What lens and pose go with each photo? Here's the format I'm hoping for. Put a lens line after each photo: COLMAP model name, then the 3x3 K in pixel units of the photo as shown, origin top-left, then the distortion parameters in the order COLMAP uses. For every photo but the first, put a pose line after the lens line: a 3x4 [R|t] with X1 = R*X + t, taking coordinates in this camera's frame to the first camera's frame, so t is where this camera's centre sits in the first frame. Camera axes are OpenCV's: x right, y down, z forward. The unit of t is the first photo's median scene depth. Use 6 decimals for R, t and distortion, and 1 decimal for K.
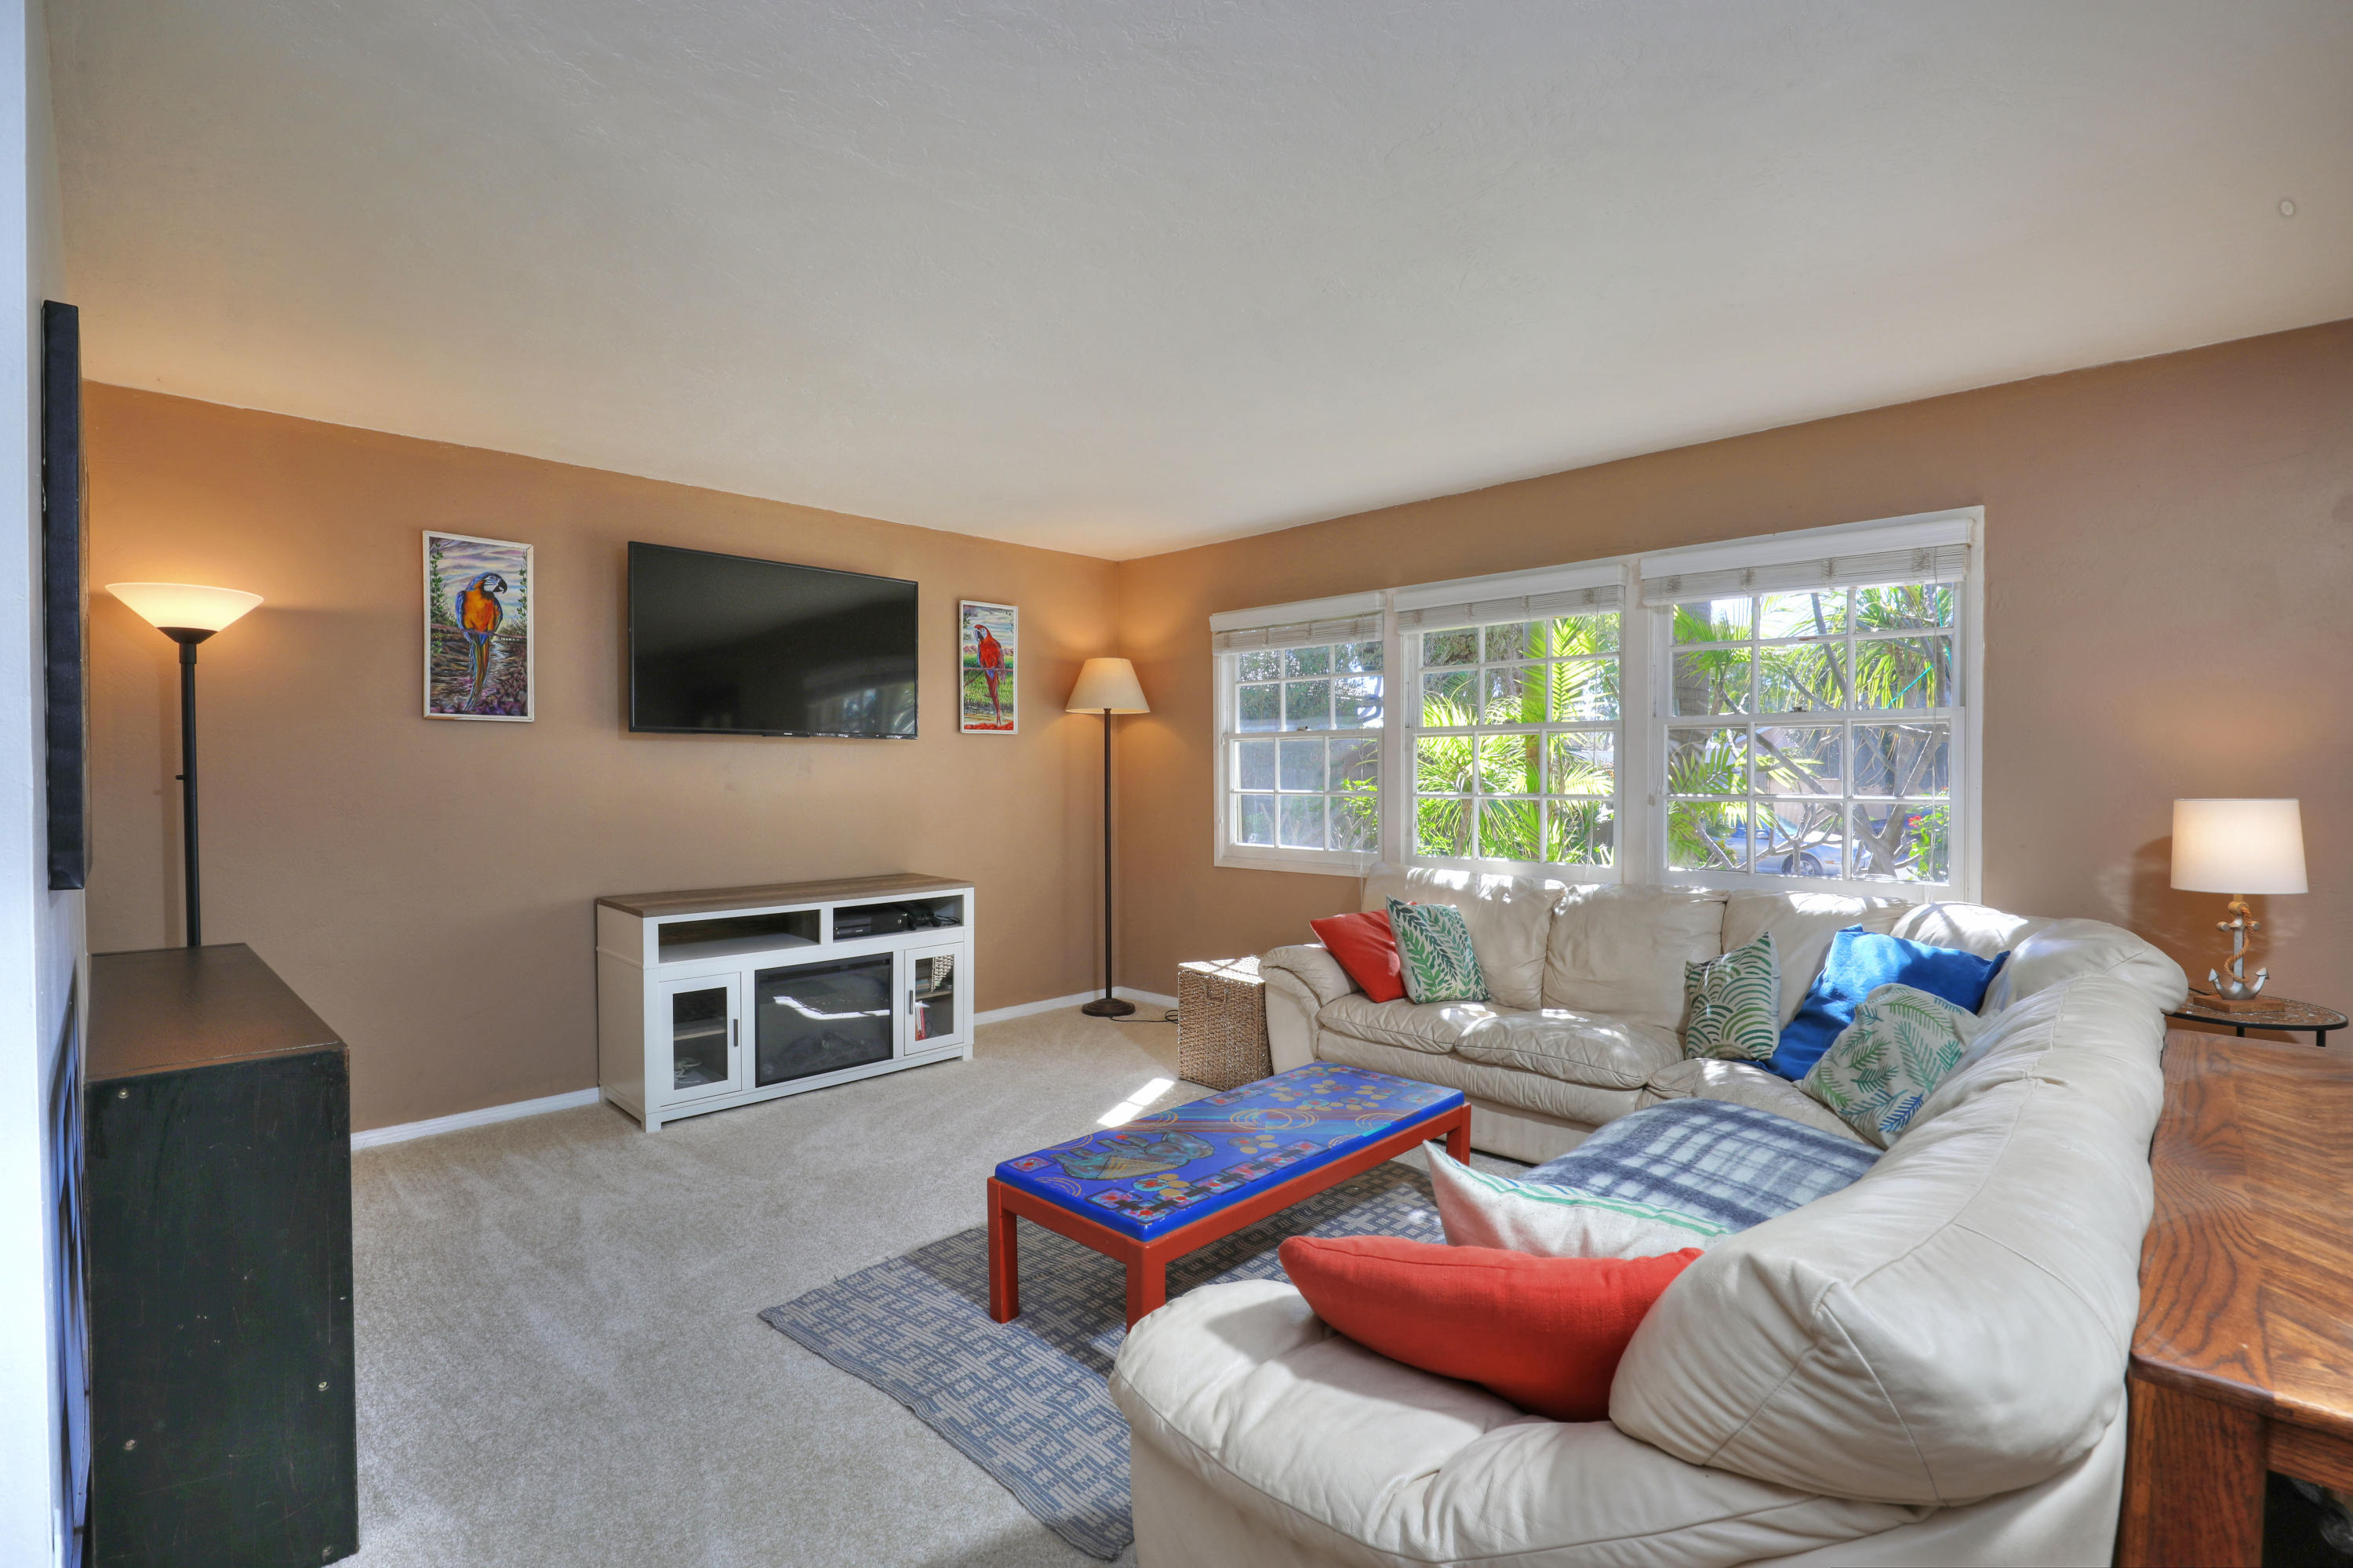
lens RADIAL K [[1082.3, 0, 1176.0], [0, 1082.3, 785.6], [0, 0, 1]] dist [-0.021066, 0.003971]
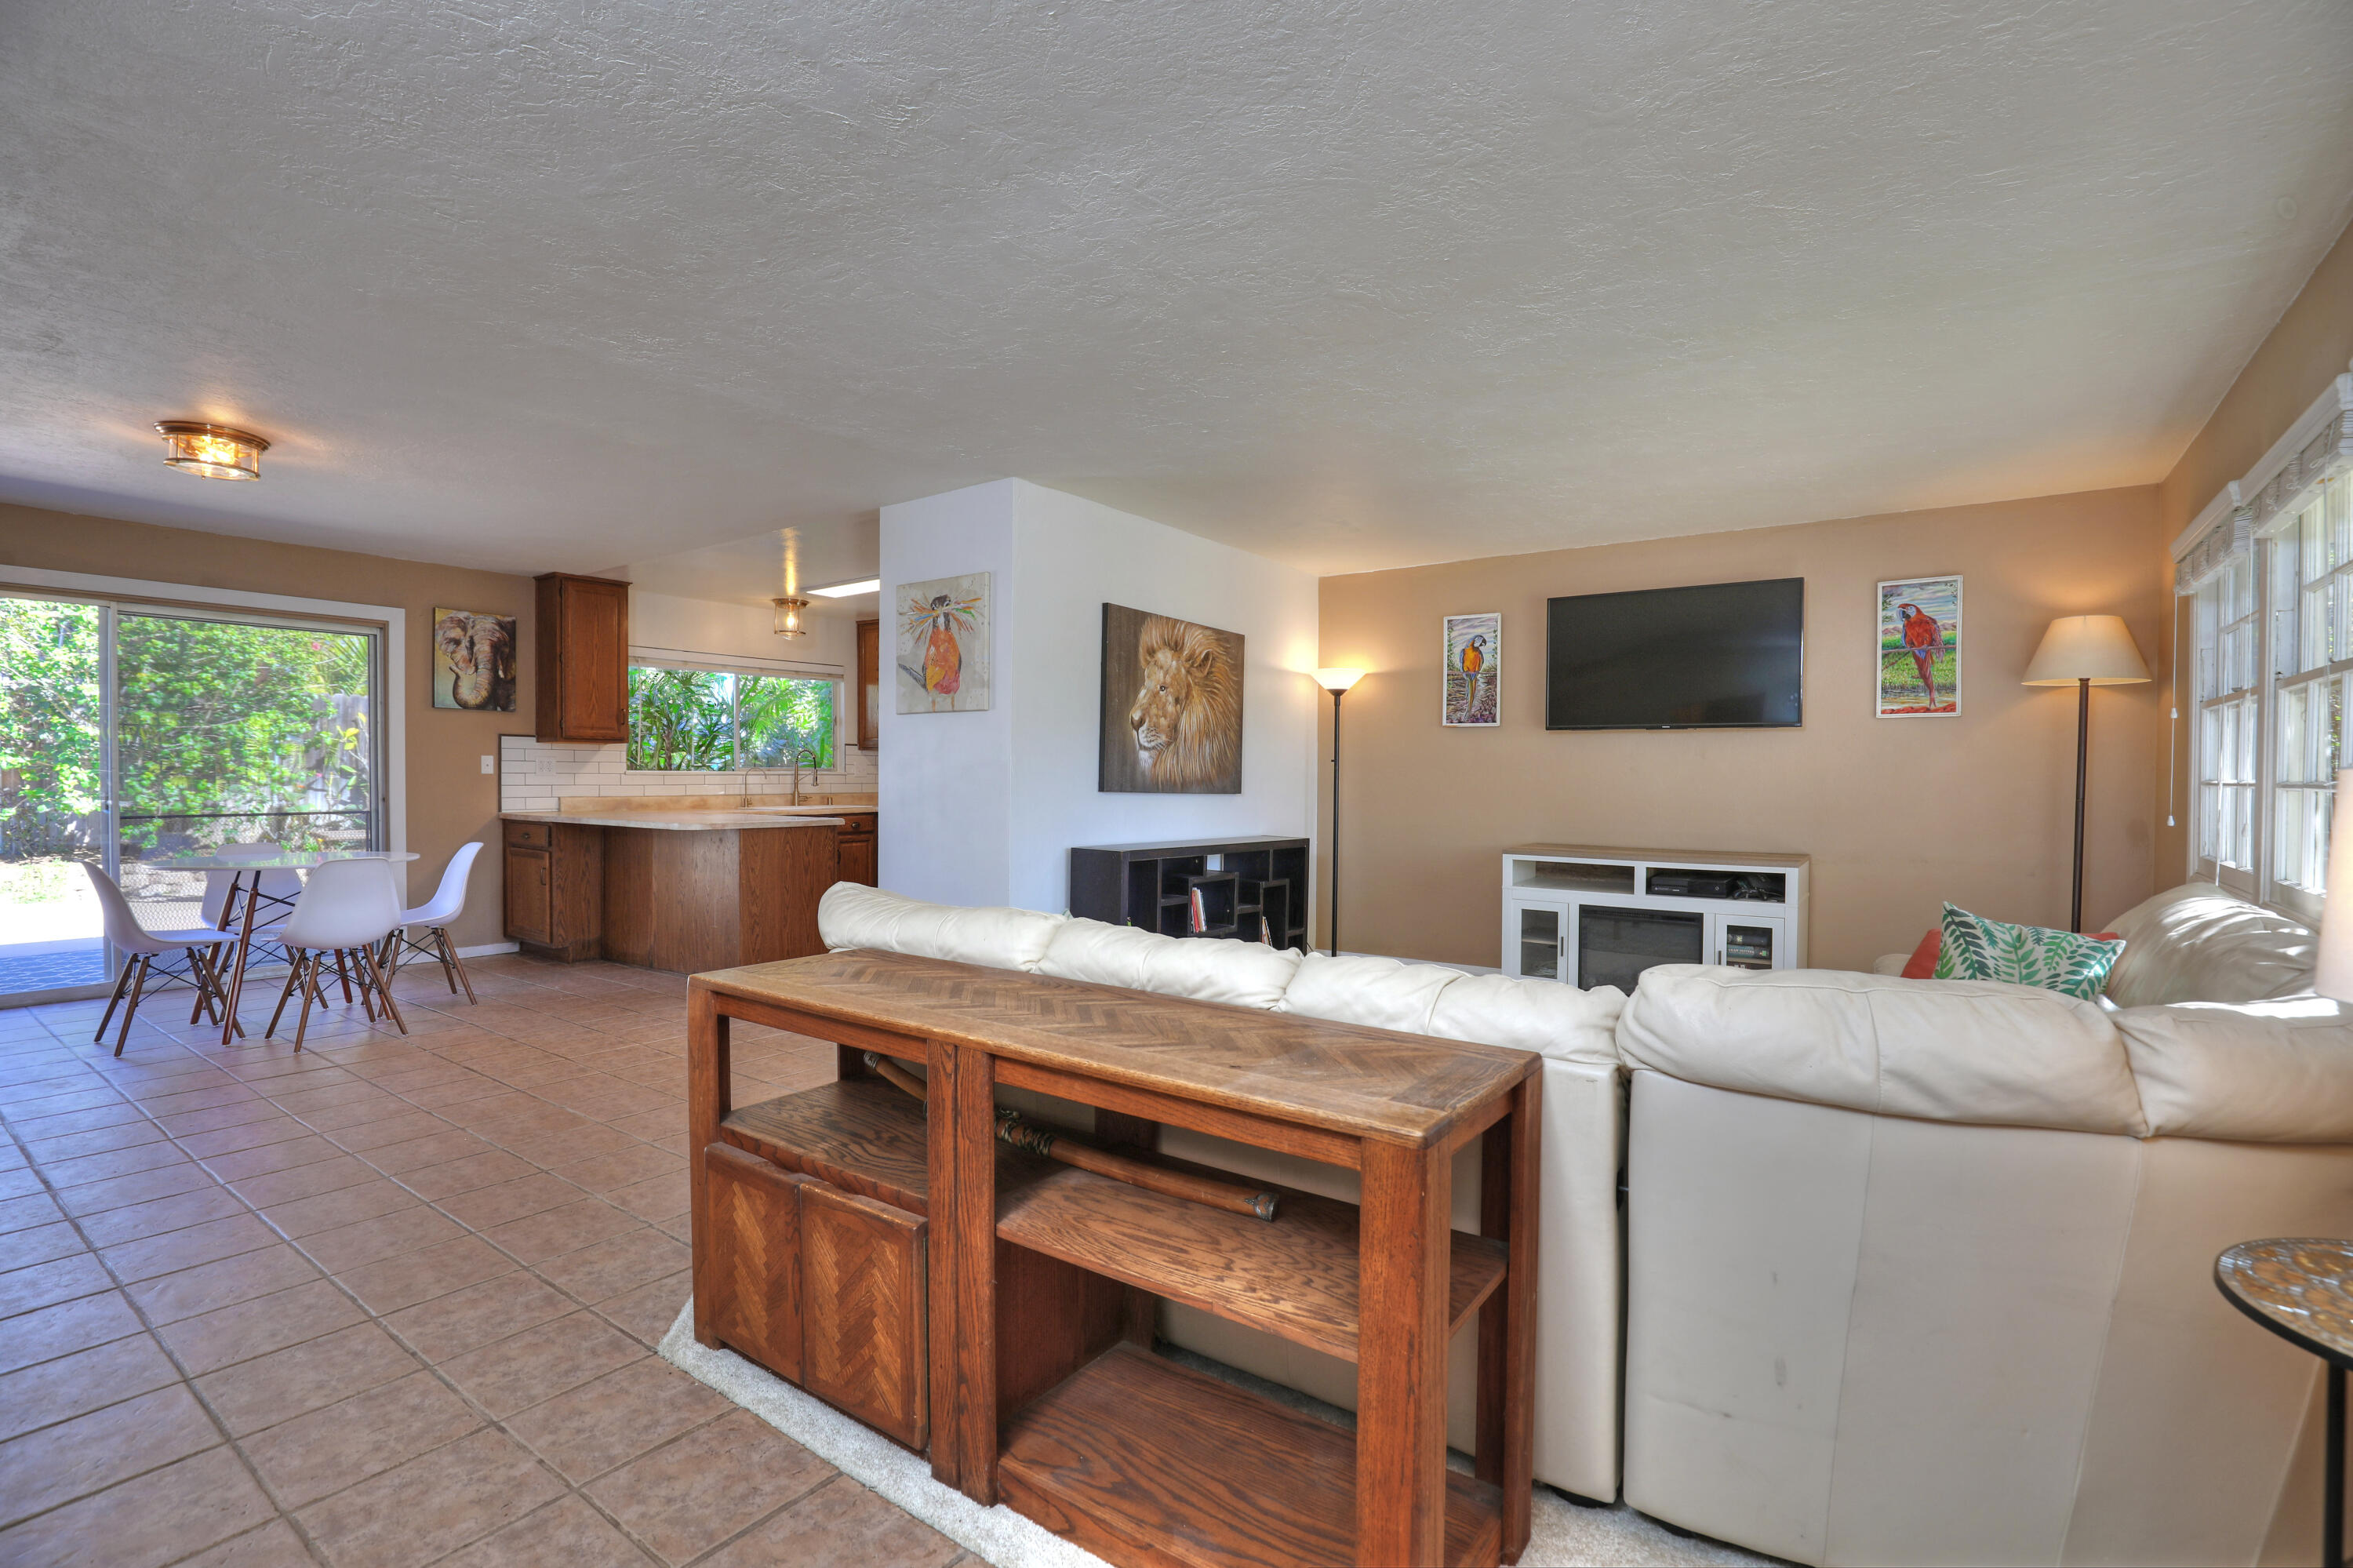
lens RADIAL K [[1082.3, 0, 1178.7], [0, 1082.3, 787.3], [0, 0, 1]] dist [-0.021066, 0.003971]
pose [[0.151632, 0.020762, -0.988219, 0.791844], [-0.015372, 0.999708, 0.018645, 0.006572], [0.988318, 0.012364, 0.151906, 0.270064]]
